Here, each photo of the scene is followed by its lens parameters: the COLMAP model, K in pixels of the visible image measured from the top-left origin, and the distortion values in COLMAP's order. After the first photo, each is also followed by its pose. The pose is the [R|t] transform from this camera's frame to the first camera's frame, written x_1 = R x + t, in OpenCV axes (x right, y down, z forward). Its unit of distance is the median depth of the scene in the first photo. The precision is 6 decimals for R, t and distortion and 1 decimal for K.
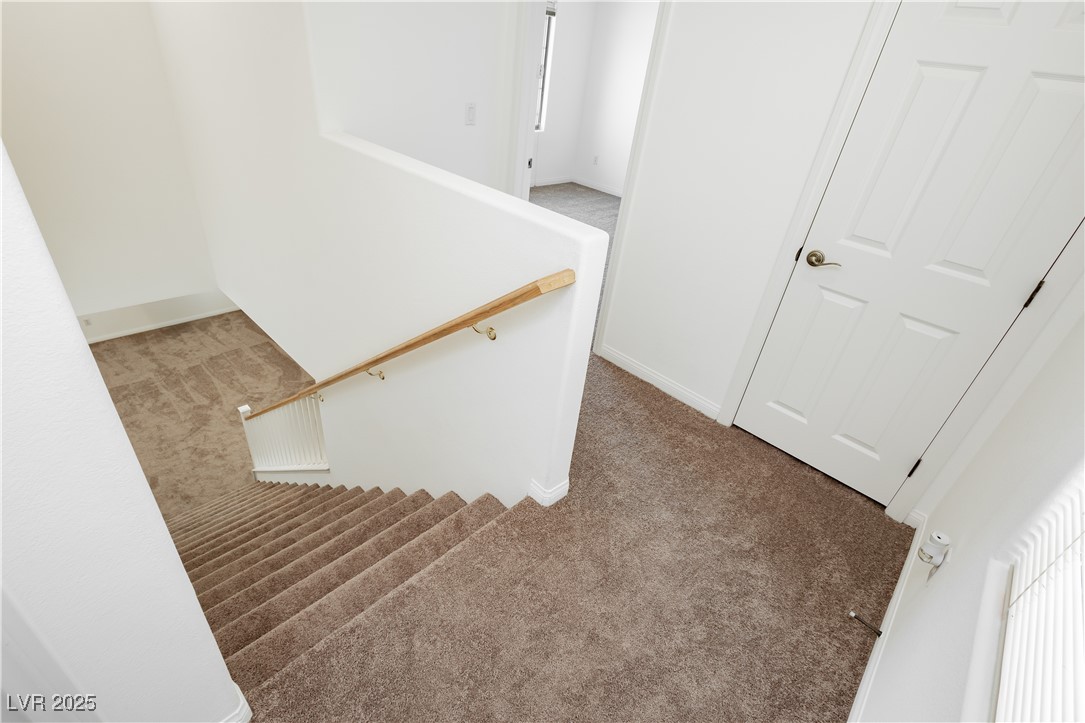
lens RADIAL K [[500.8, 0, 545.7], [0, 500.8, 359.3], [0, 0, 1]] dist [0.003976, -0.000084]
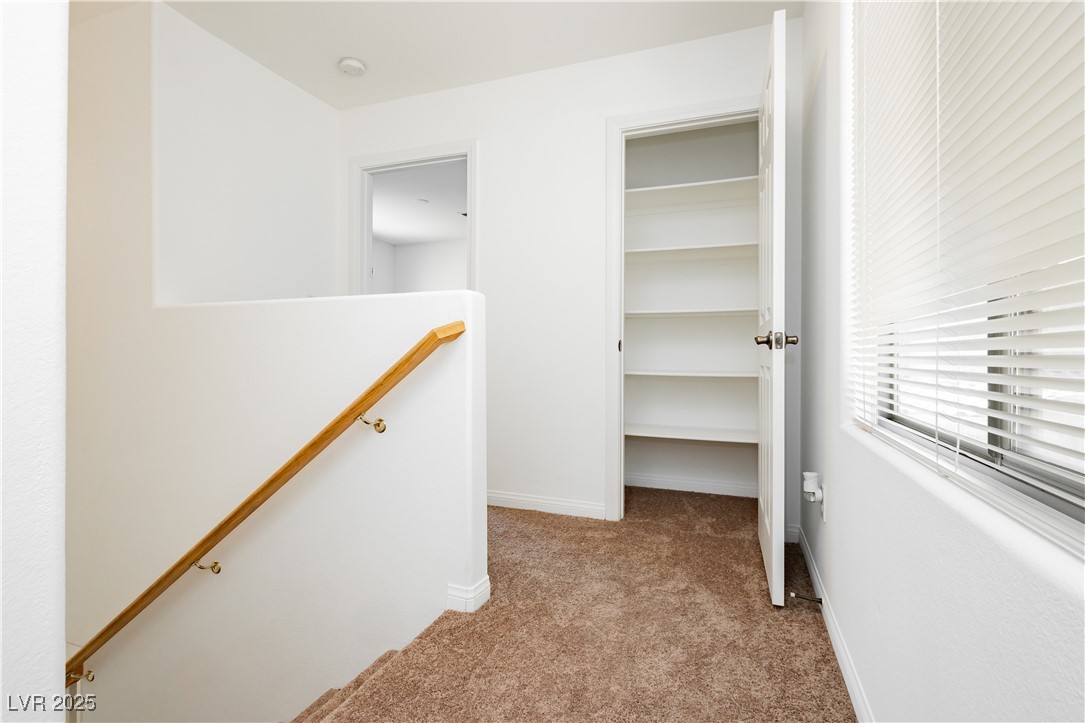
lens RADIAL K [[512.1, 0, 549.7], [0, 512.1, 359.6], [0, 0, 1]] dist [-0.000251, -0.000216]
pose [[0.913688, -0.105816, 0.392399, -0.169298], [0.291189, 0.843991, -0.450431, 0.353292], [-0.283518, 0.525816, 0.801957, 0.038232]]
